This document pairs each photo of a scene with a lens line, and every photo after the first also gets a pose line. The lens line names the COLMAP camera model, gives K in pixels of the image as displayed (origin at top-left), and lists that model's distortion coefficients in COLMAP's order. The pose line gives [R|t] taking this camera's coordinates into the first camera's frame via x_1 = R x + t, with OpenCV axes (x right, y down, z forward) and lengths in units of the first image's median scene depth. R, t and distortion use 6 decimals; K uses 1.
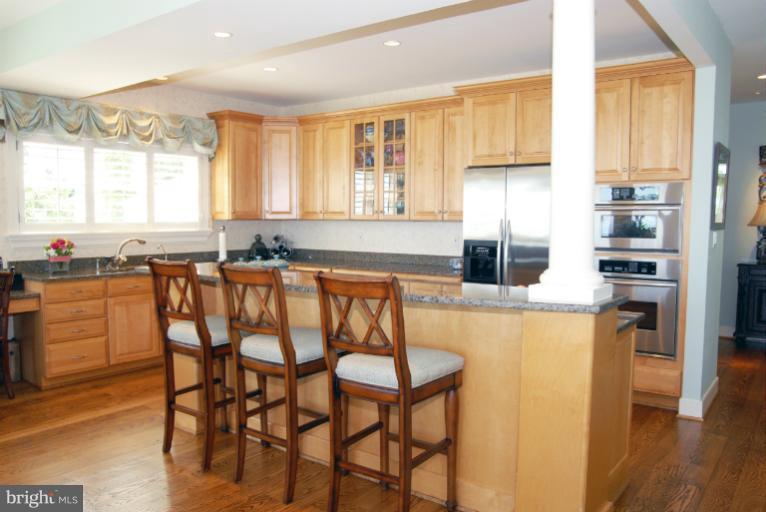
lens RADIAL K [[610.5, 0, 386.9], [0, 610.5, 258.9], [0, 0, 1]] dist [-0.065712, 0.040092]
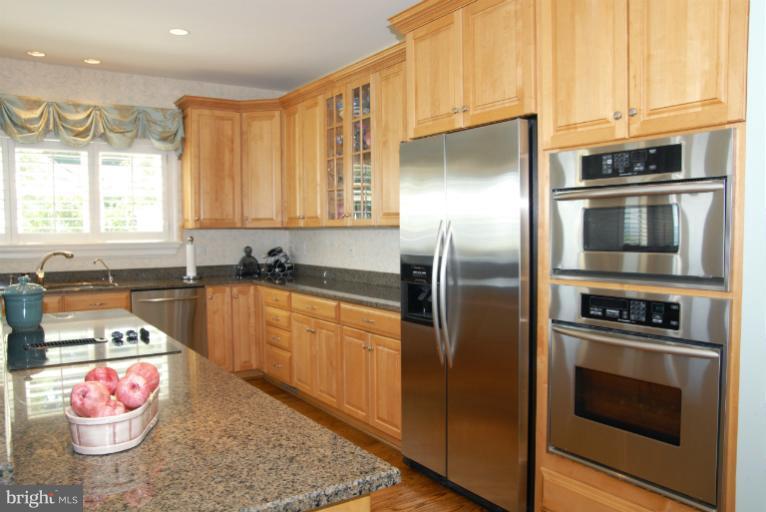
lens RADIAL K [[610.5, 0, 379.0], [0, 610.5, 256.9], [0, 0, 1]] dist [-0.065712, 0.040092]
pose [[0.937974, 0.004133, -0.346681, 0.290346], [-0.012476, 0.999684, -0.021836, -0.013046], [0.346481, 0.024807, 0.937729, 0.354553]]
